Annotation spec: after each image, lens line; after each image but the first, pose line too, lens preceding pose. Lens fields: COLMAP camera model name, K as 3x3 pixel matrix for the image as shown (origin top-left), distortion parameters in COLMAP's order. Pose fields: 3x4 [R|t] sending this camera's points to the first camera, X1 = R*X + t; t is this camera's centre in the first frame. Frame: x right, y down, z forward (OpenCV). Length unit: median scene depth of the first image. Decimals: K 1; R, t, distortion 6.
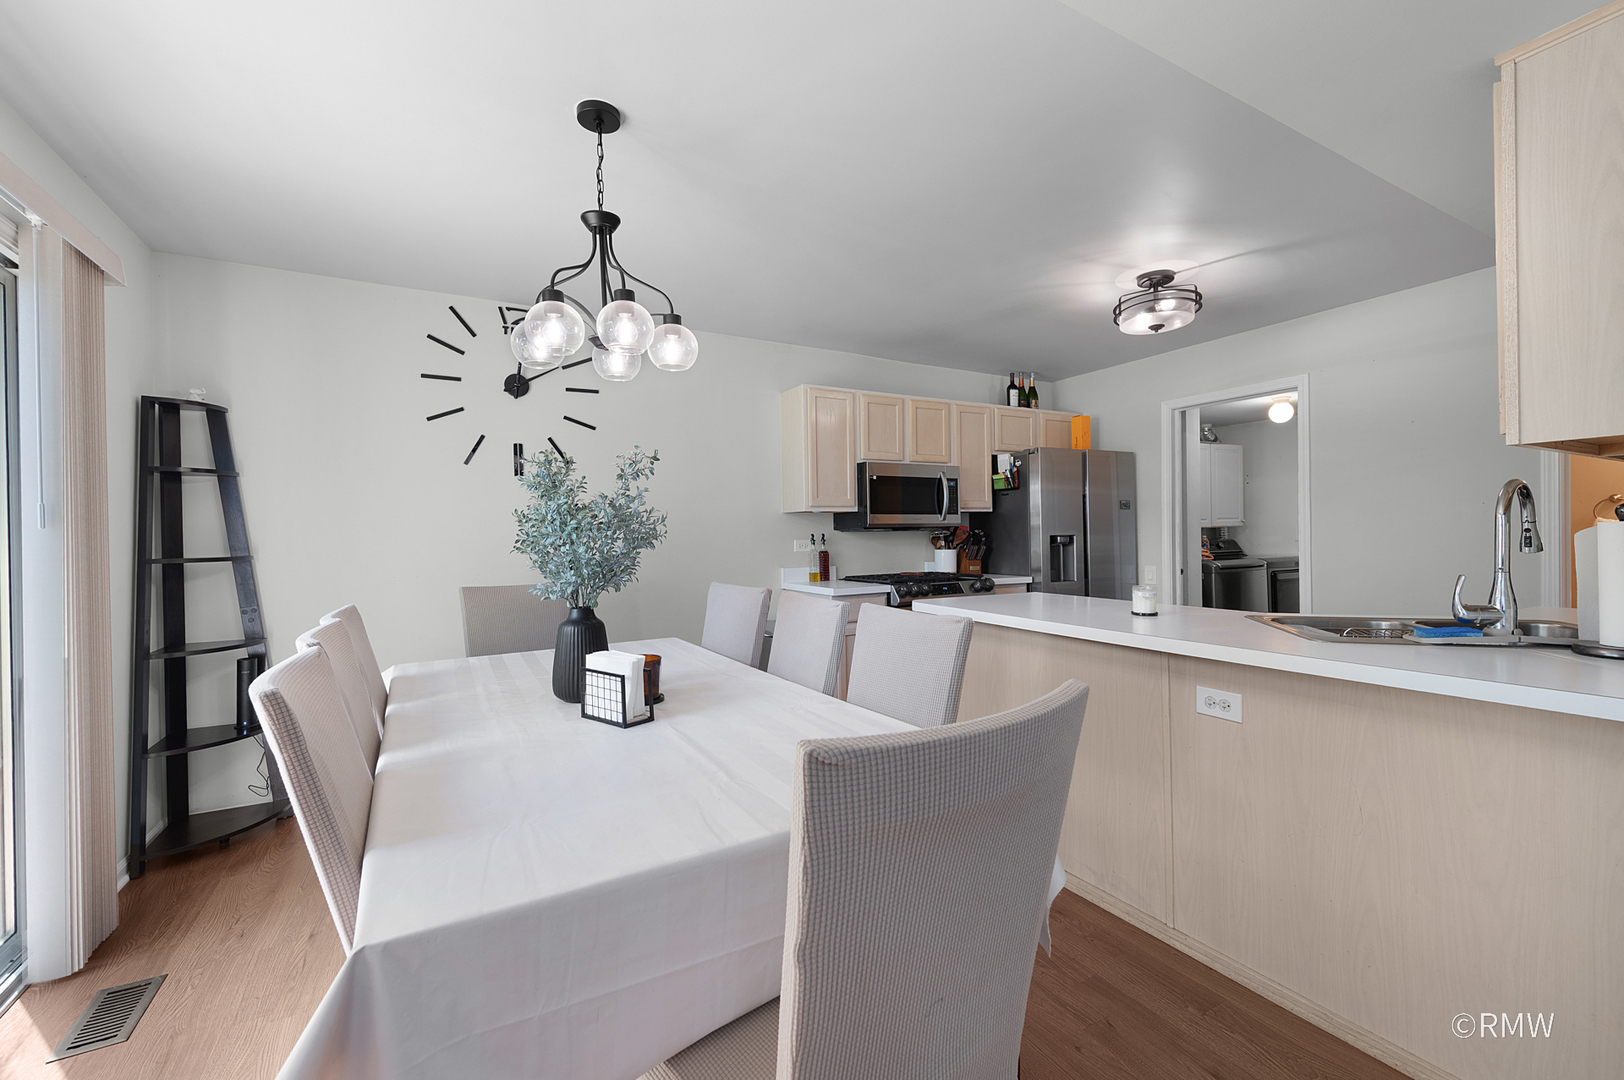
lens RADIAL K [[649.4, 0, 802.2], [0, 649.4, 545.9], [0, 0, 1]] dist [0.010874, -0.003091]
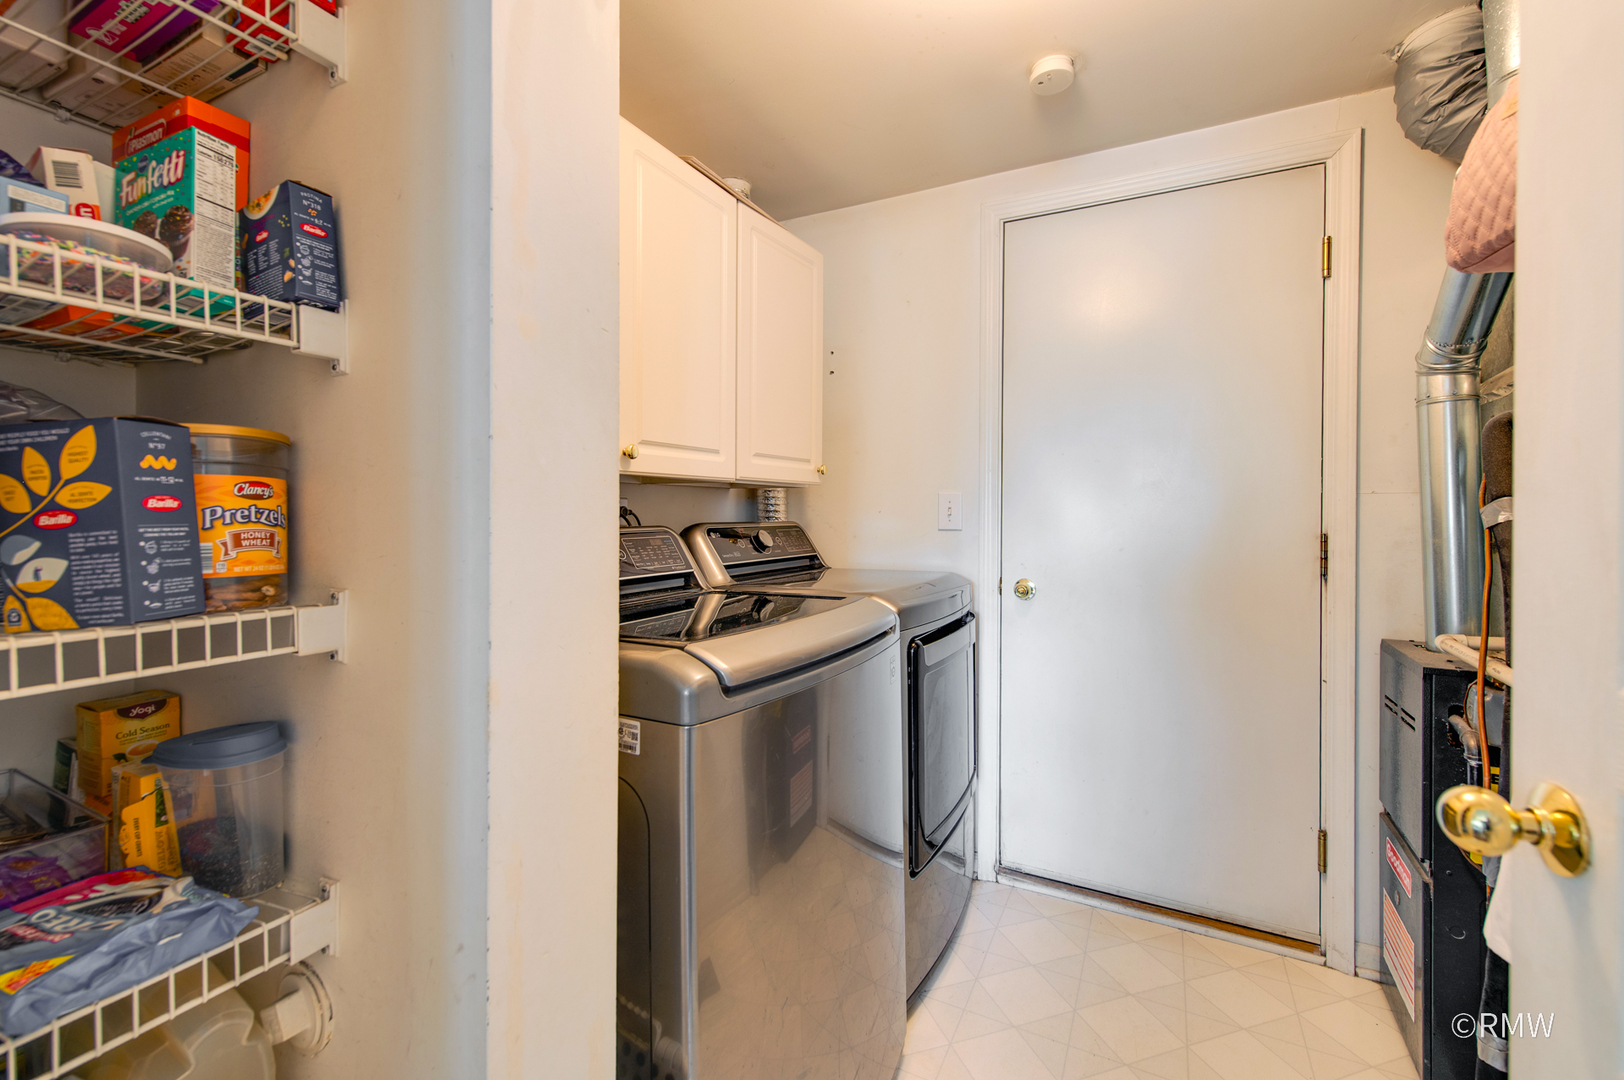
lens RADIAL K [[717.6, 0, 807.6], [0, 717.6, 526.1], [0, 0, 1]] dist [0.001340, 0.000015]
pose [[0.830023, 0.014129, 0.557551, 0.461280], [-0.014912, 0.999884, -0.003139, -0.006460], [-0.557530, -0.005709, 0.830137, 0.693069]]
